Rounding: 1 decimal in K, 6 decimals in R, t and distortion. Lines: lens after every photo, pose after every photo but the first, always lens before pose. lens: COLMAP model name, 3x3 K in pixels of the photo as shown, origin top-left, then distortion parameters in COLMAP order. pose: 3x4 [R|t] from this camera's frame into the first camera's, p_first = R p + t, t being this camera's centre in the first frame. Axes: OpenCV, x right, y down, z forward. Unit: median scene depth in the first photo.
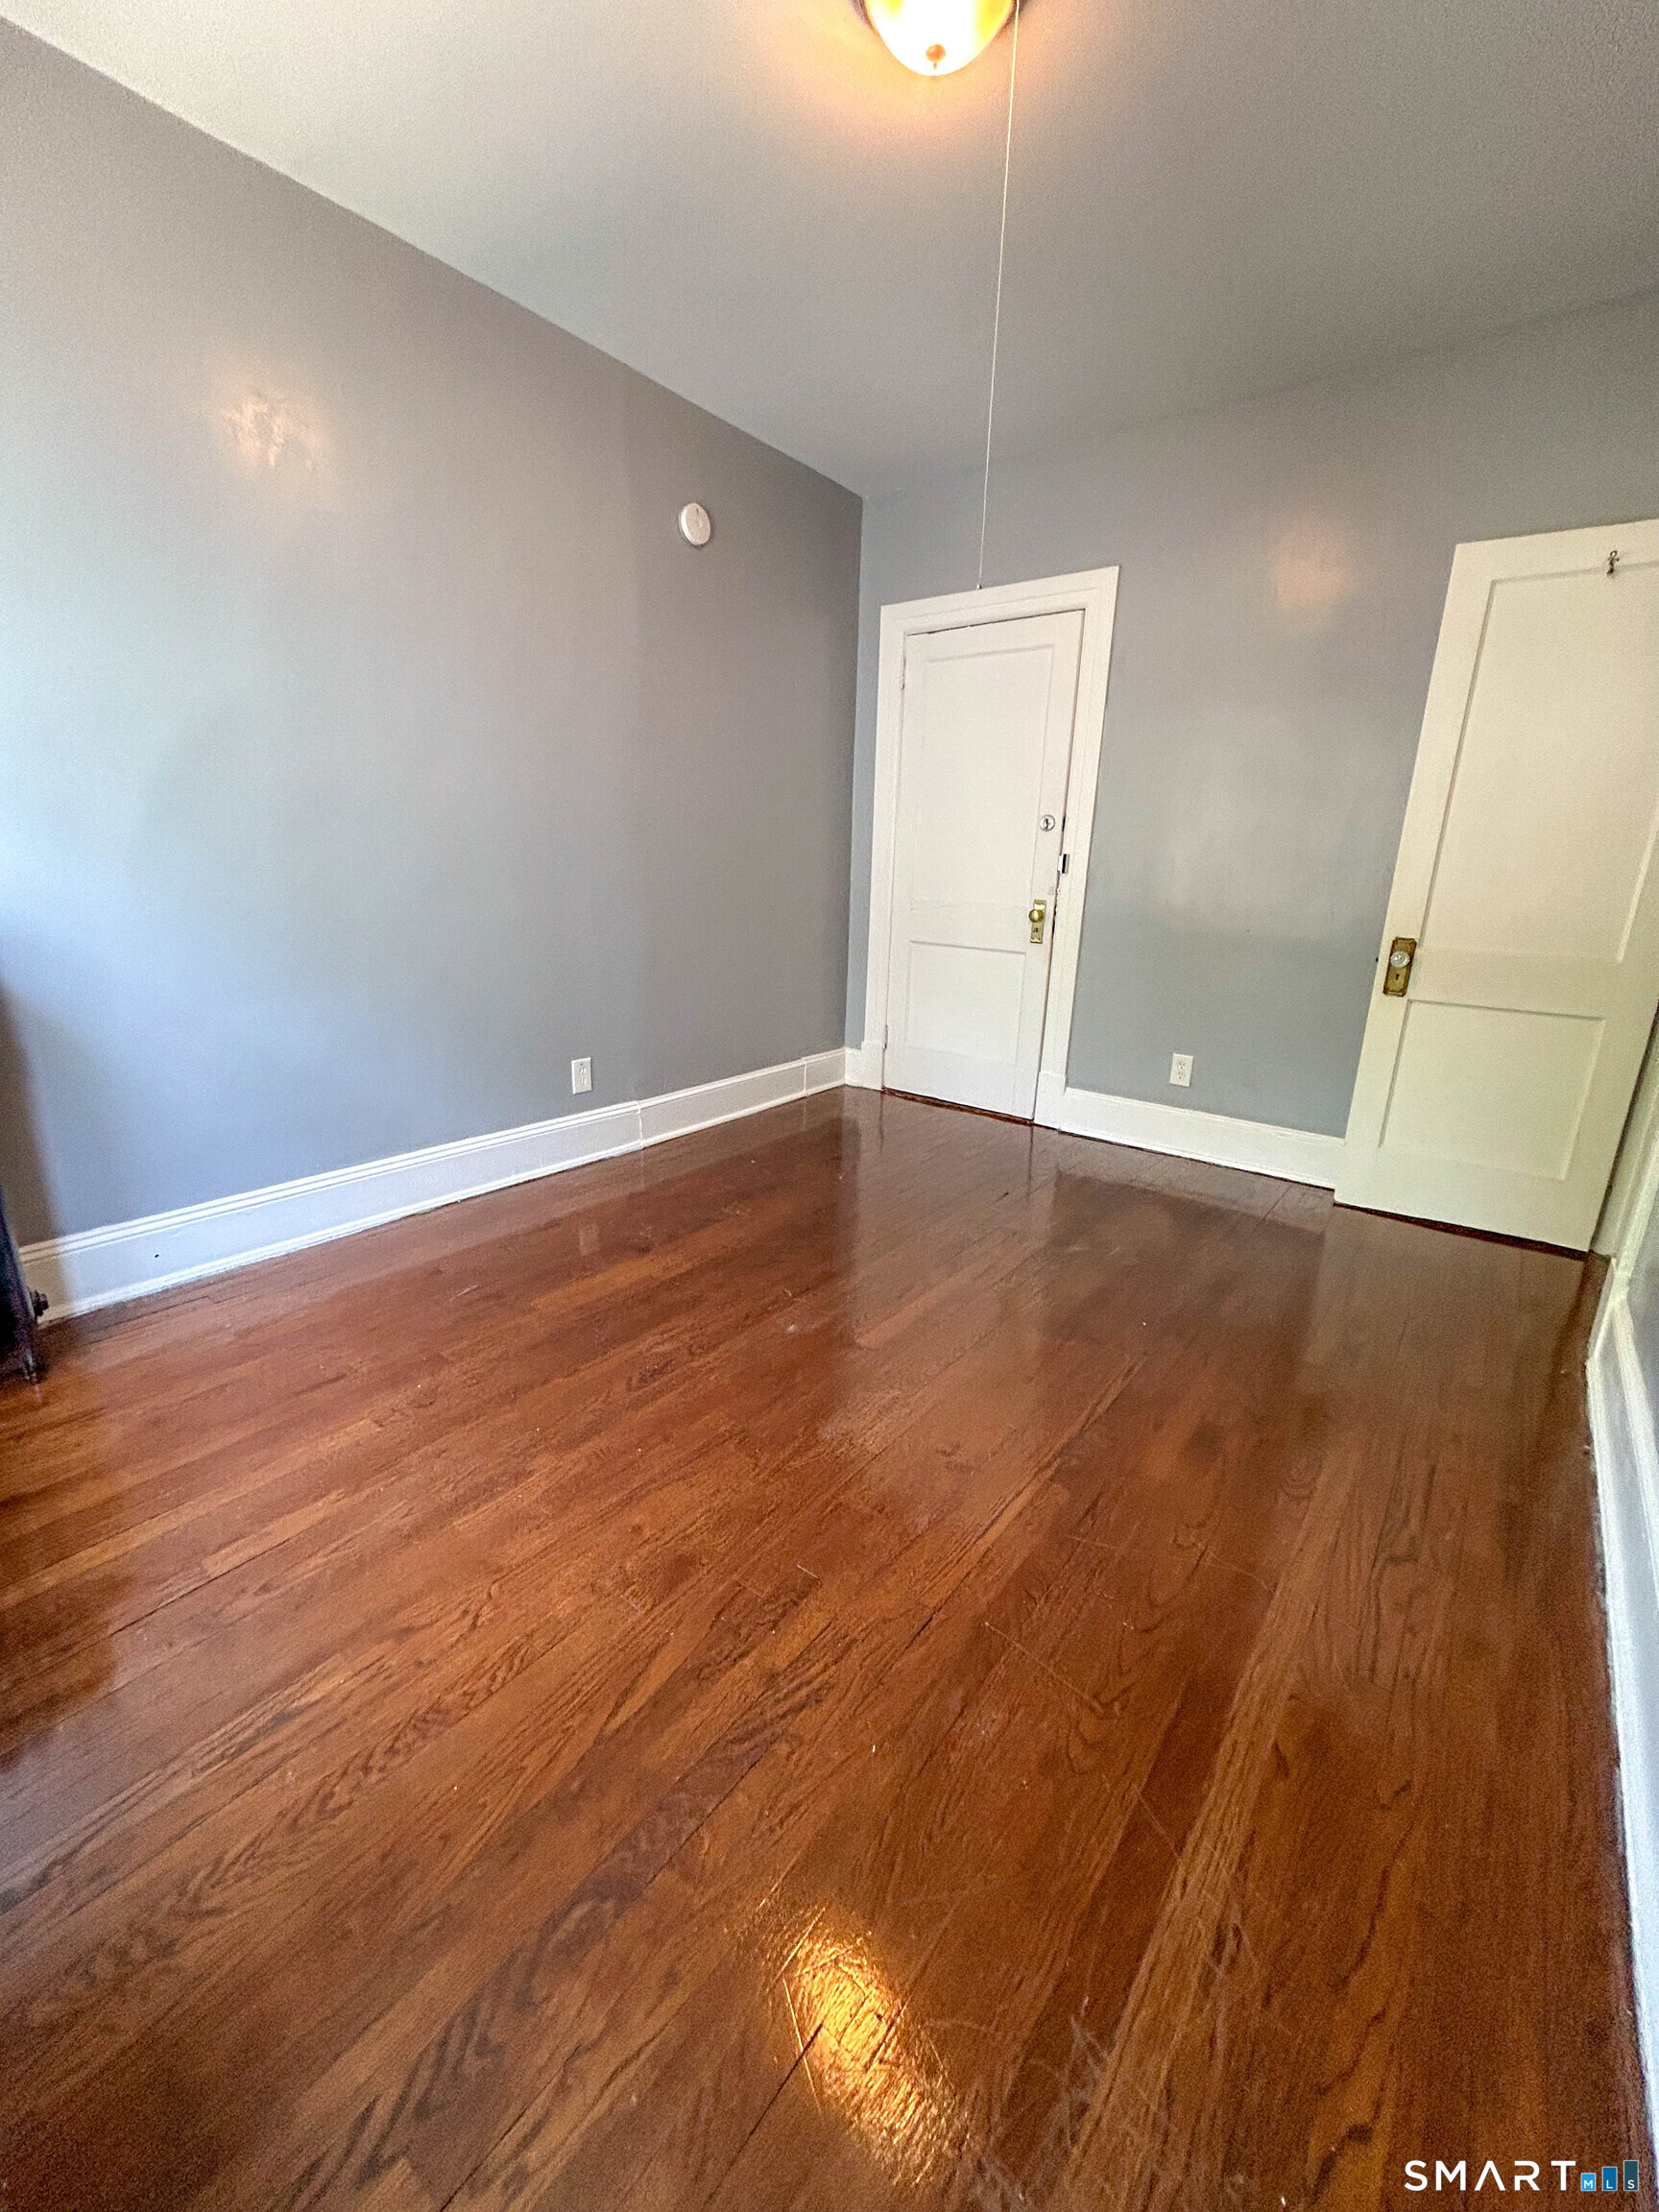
lens RADIAL K [[891.3, 0, 829.7], [0, 891.3, 1103.3], [0, 0, 1]] dist [-0.000601, -0.002052]
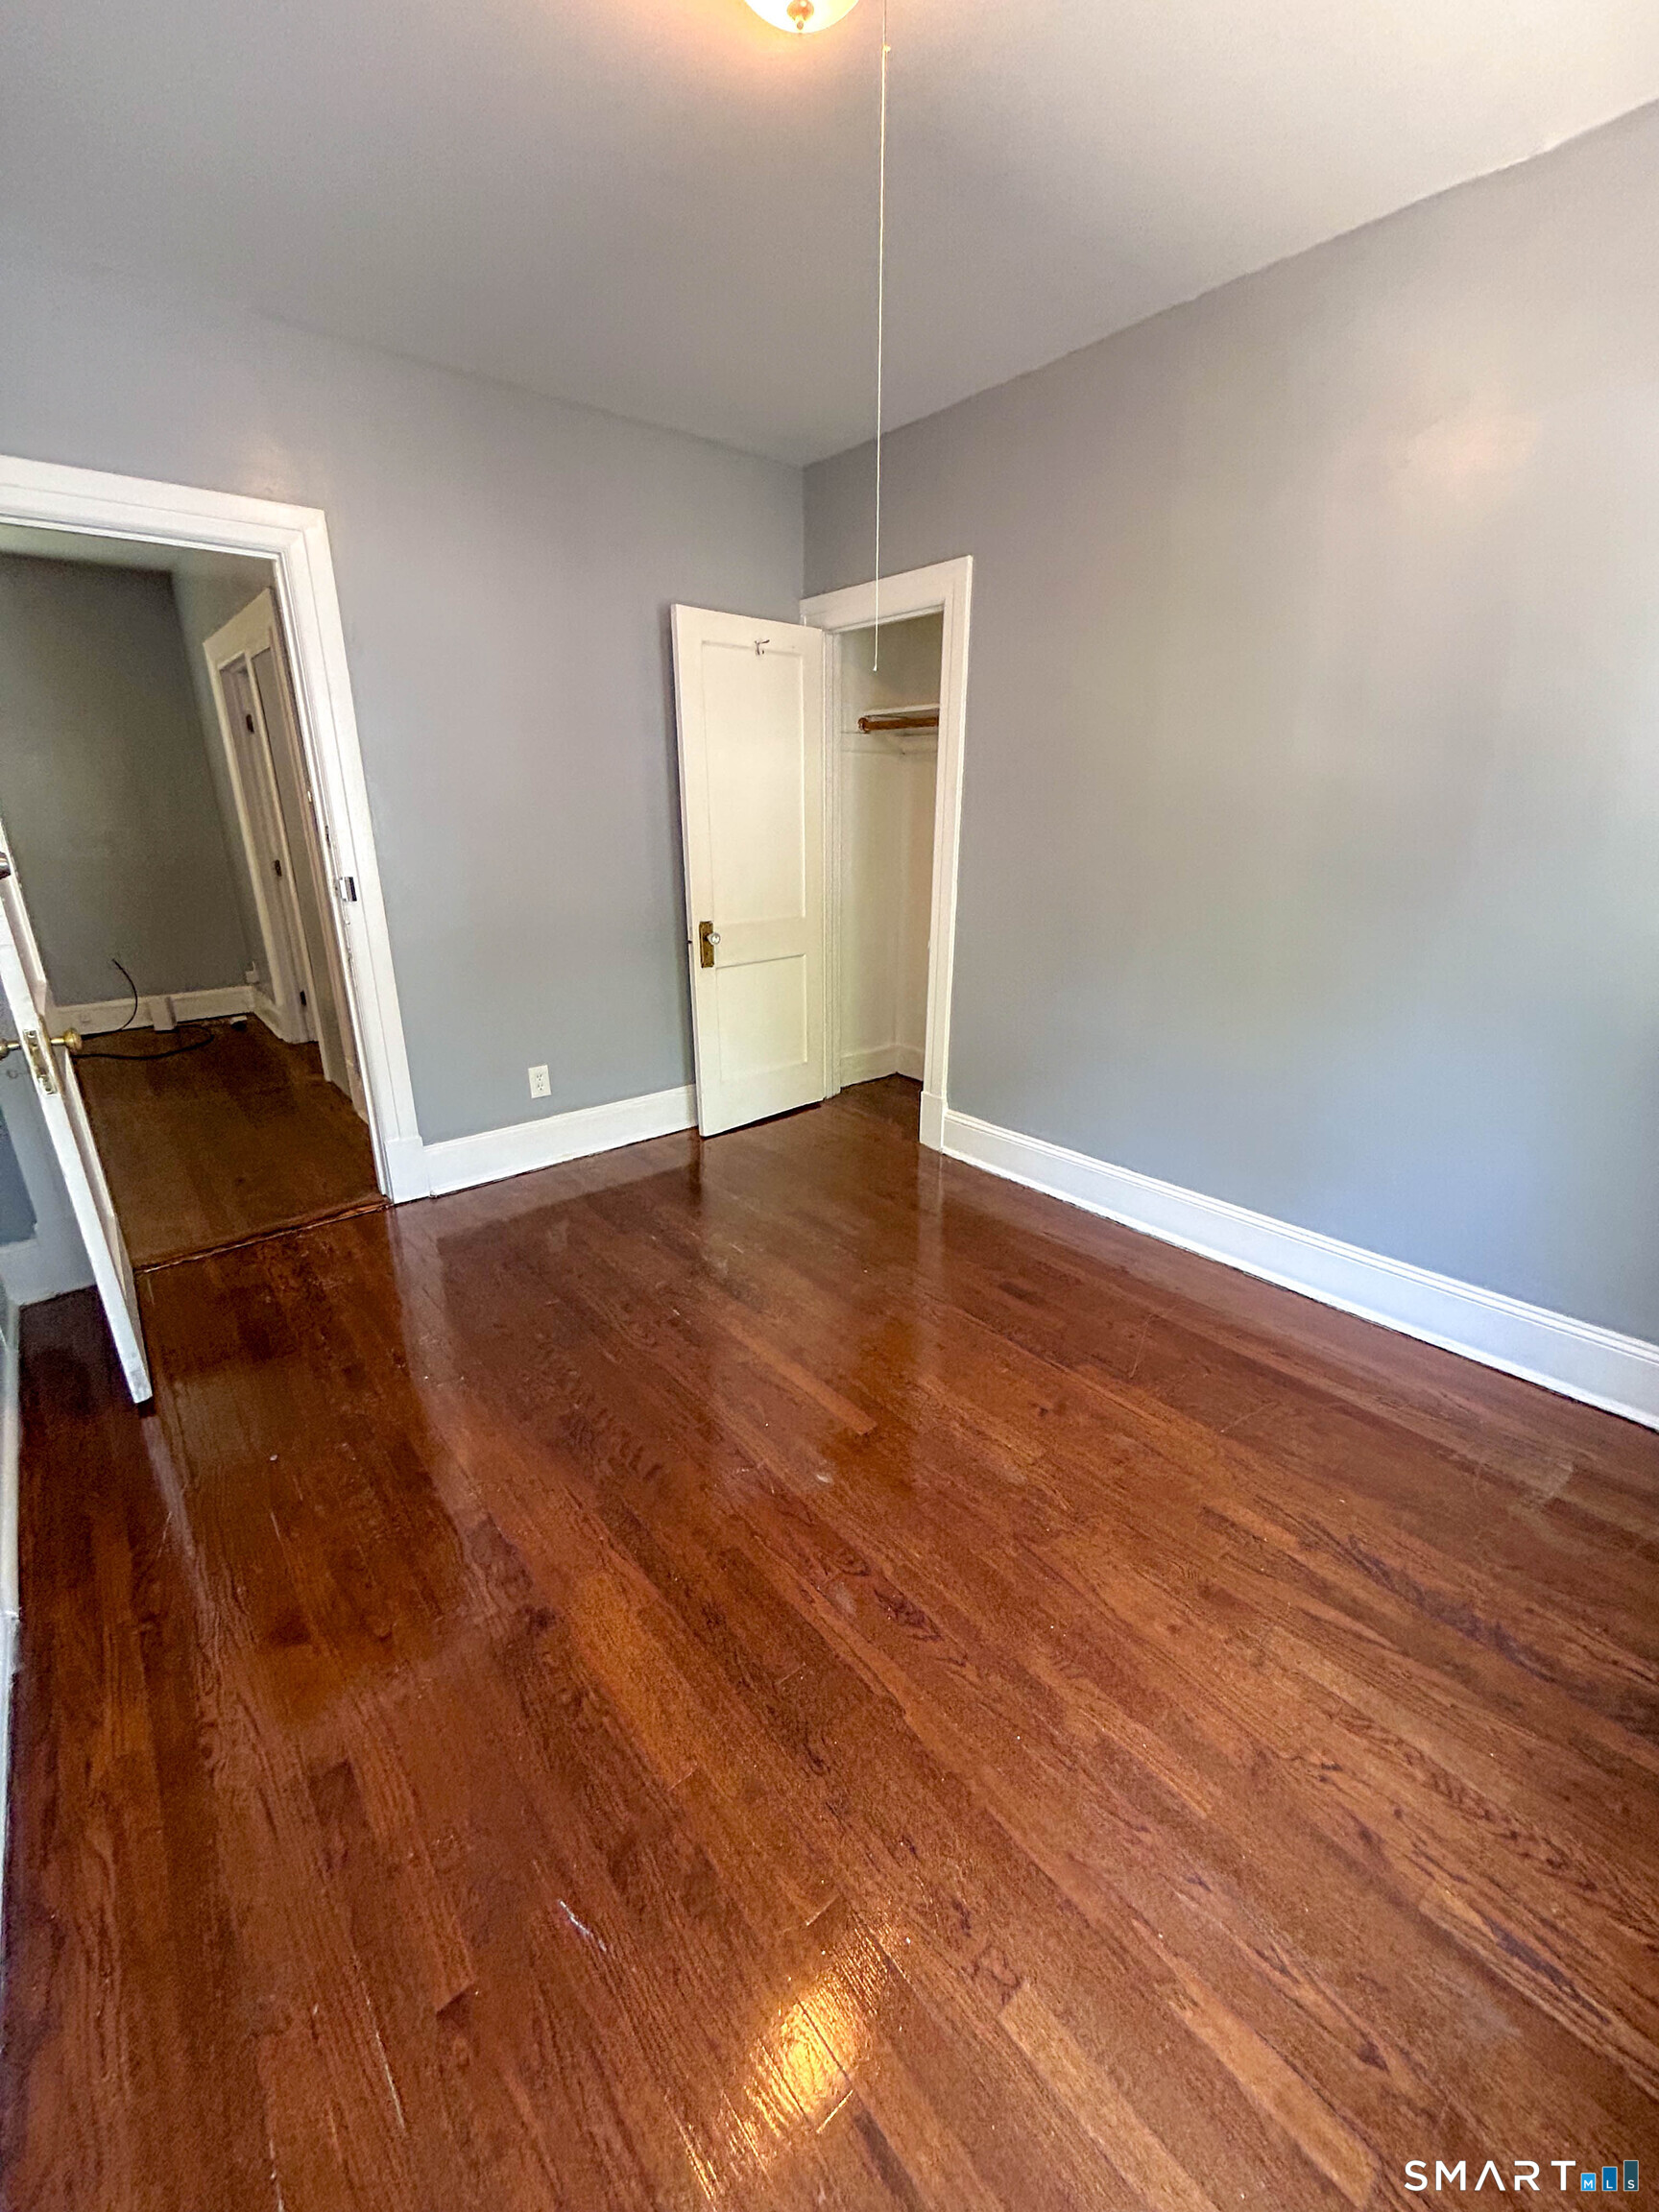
lens RADIAL K [[891.3, 0, 824.0], [0, 891.3, 1107.4], [0, 0, 1]] dist [-0.000601, -0.002052]
pose [[0.207499, -0.349998, 0.913480, -1.136535], [0.266891, 0.918633, 0.291348, -0.539121], [-0.941123, 0.183345, 0.284027, 1.074754]]
